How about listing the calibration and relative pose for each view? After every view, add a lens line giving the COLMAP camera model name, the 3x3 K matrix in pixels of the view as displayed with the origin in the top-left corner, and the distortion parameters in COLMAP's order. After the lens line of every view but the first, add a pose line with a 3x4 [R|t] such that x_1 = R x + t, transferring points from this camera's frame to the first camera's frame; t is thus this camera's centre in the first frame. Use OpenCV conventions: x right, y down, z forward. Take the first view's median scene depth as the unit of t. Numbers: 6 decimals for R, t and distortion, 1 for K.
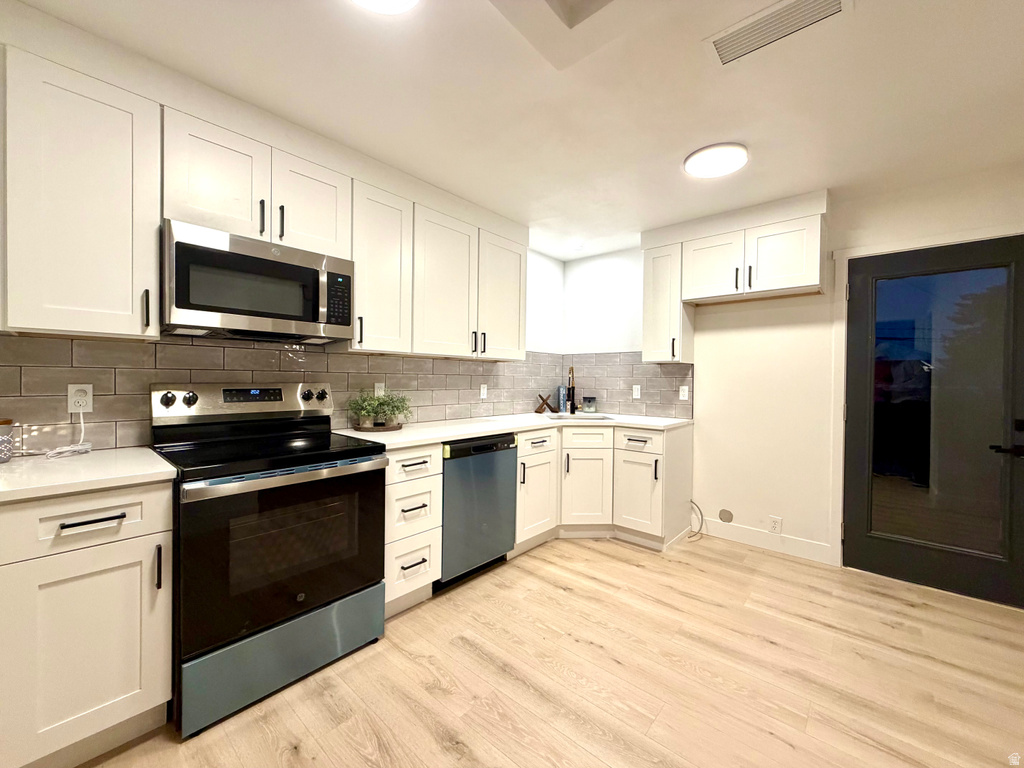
lens RADIAL K [[407.7, 0, 509.3], [0, 407.7, 383.5], [0, 0, 1]] dist [0.003636, -0.000121]
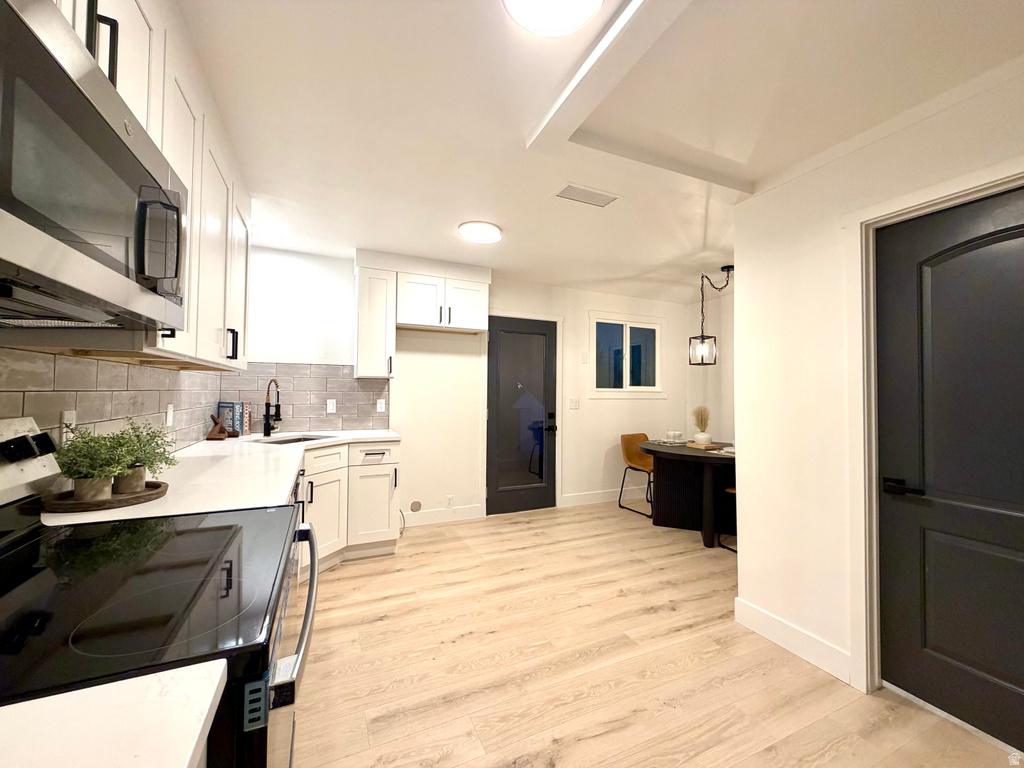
lens RADIAL K [[407.7, 0, 510.7], [0, 407.7, 384.3], [0, 0, 1]] dist [0.003636, -0.000121]
pose [[0.403203, 0.009963, 0.915056, -0.545011], [0.003142, 0.999920, -0.012272, -0.024290], [-0.915105, 0.007823, 0.403139, 0.302274]]
